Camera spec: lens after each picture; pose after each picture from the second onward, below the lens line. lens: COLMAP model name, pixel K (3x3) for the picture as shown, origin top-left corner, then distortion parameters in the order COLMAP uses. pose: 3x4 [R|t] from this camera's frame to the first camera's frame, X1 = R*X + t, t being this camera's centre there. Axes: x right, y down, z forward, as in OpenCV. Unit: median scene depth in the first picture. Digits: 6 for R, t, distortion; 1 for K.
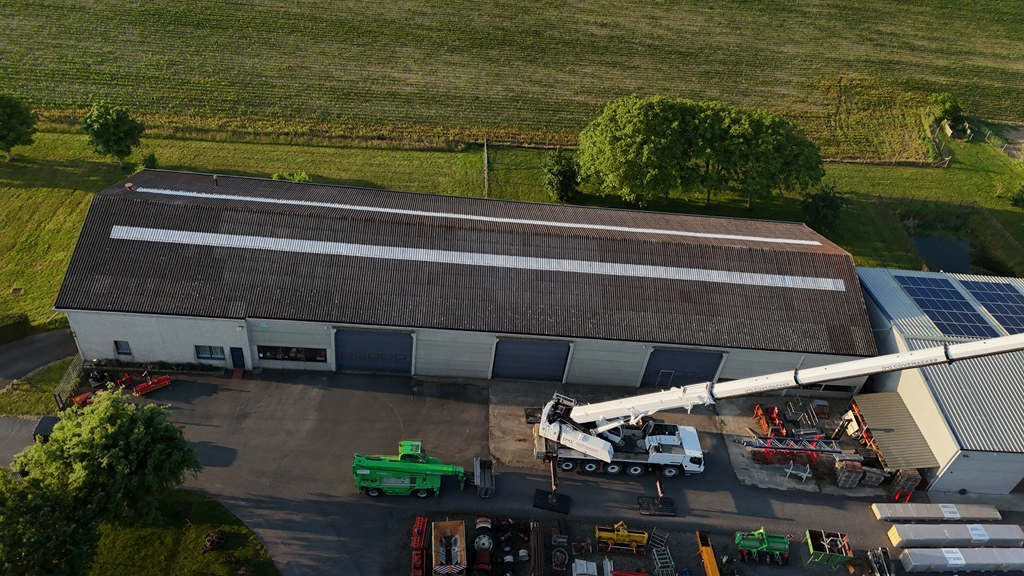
lens RADIAL K [[721.1, 0, 512.0], [0, 721.1, 288.0], [0, 0, 1]] dist [0.091035, -0.073757]
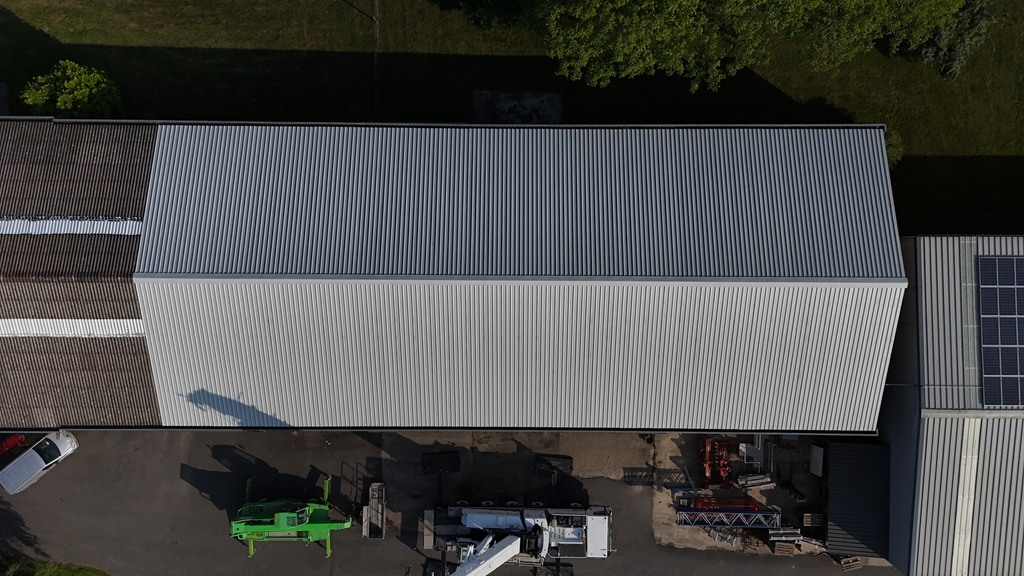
lens RADIAL K [[732.8, 0, 508.5], [0, 732.8, 292.1], [0, 0, 1]] dist [0.073713, -0.083824]
pose [[0.991981, 0.030994, -0.122526, 0.228256], [0.075499, 0.632154, 0.771156, -0.647261], [0.101356, -0.774223, 0.624745, 0.629649]]
